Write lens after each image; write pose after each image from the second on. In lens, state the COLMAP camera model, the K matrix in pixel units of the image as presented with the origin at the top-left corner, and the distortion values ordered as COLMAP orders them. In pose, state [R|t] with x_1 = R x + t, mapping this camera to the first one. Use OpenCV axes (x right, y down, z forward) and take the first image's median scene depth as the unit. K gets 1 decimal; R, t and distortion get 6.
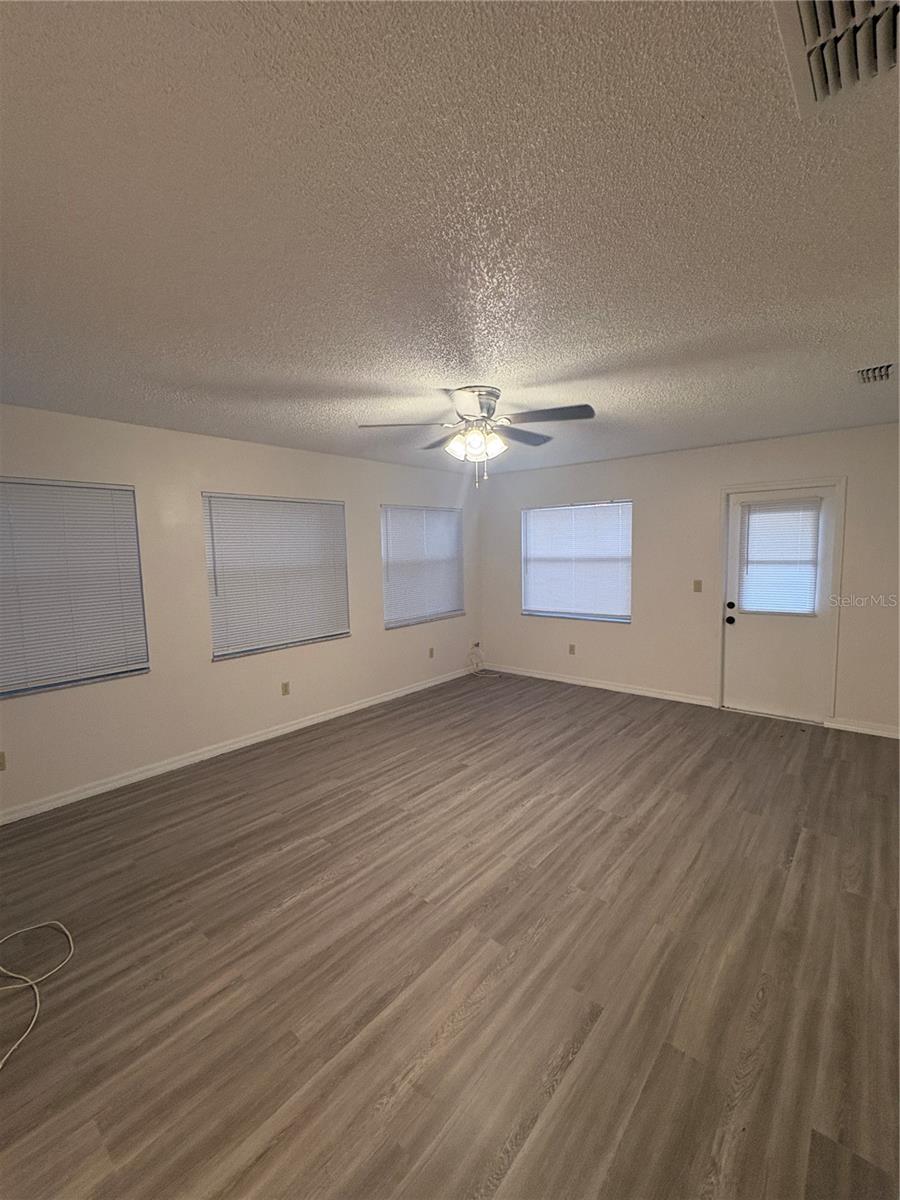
lens RADIAL K [[504.4, 0, 448.9], [0, 504.4, 600.3], [0, 0, 1]] dist [0.001199, 0.000172]
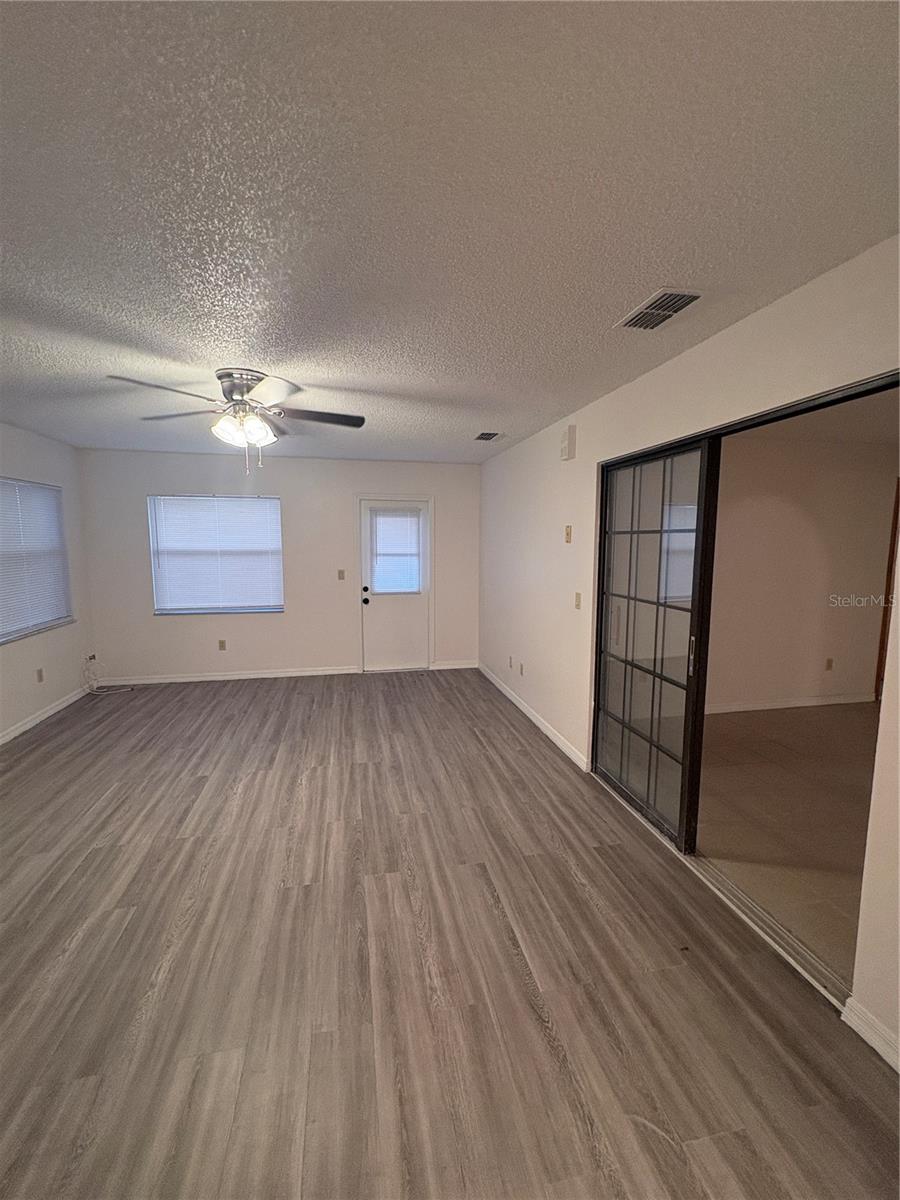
lens RADIAL K [[504.4, 0, 448.9], [0, 504.4, 600.3], [0, 0, 1]] dist [0.001199, 0.000172]
pose [[0.614204, -0.068551, 0.786164, -0.432060], [0.064329, 0.997254, 0.036699, 0.006839], [-0.786521, 0.028033, 0.616927, 0.095069]]
